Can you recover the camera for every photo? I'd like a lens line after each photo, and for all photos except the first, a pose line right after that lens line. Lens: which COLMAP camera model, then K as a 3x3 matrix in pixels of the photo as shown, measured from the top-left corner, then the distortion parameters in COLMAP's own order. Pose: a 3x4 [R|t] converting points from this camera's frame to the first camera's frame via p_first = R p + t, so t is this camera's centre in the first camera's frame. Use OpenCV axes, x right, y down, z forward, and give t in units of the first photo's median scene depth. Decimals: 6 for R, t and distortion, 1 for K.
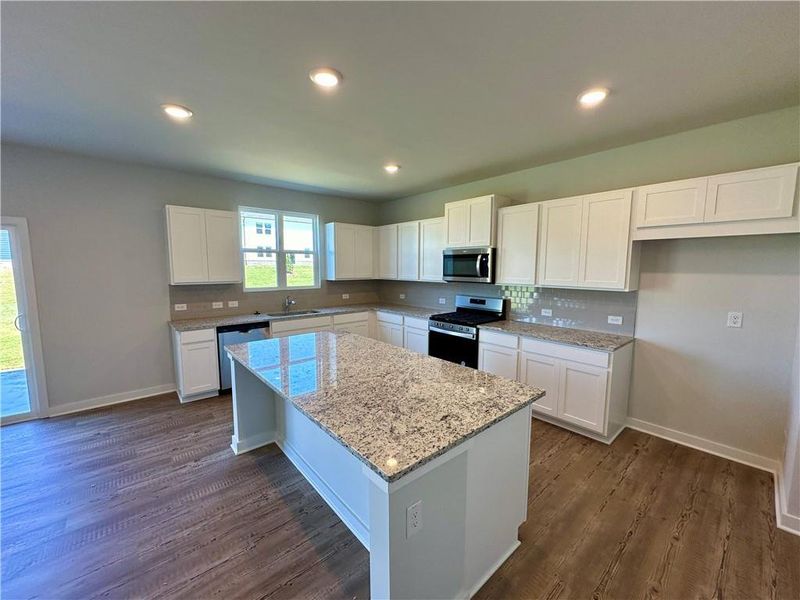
lens RADIAL K [[314.3, 0, 399.5], [0, 314.3, 299.9], [0, 0, 1]] dist [0.000573, -0.000015]
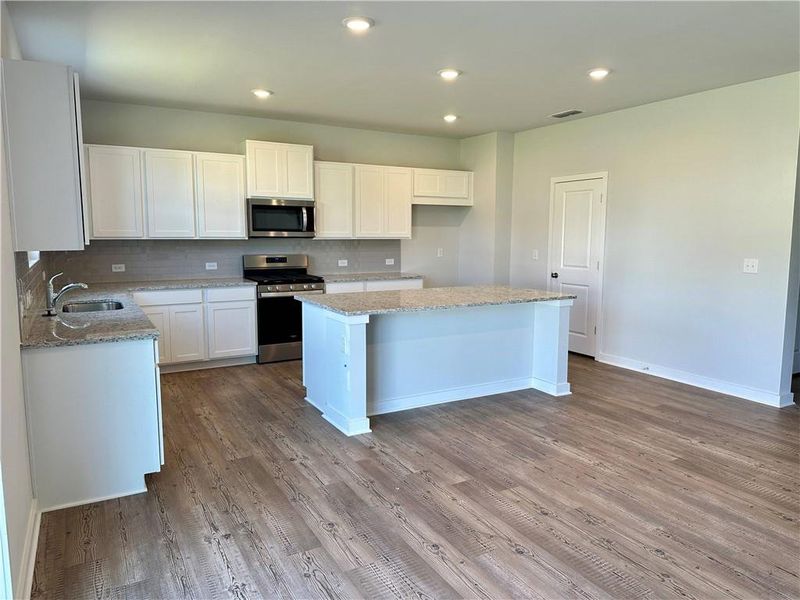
lens RADIAL K [[553.4, 0, 400.0], [0, 553.4, 299.9], [0, 0, 1]] dist [0.010618, 0.001196]
pose [[0.192160, -0.118724, 0.974156, -1.552378], [0.098154, 0.990003, 0.101294, -0.009338], [-0.976443, 0.076153, 0.201892, 0.469837]]
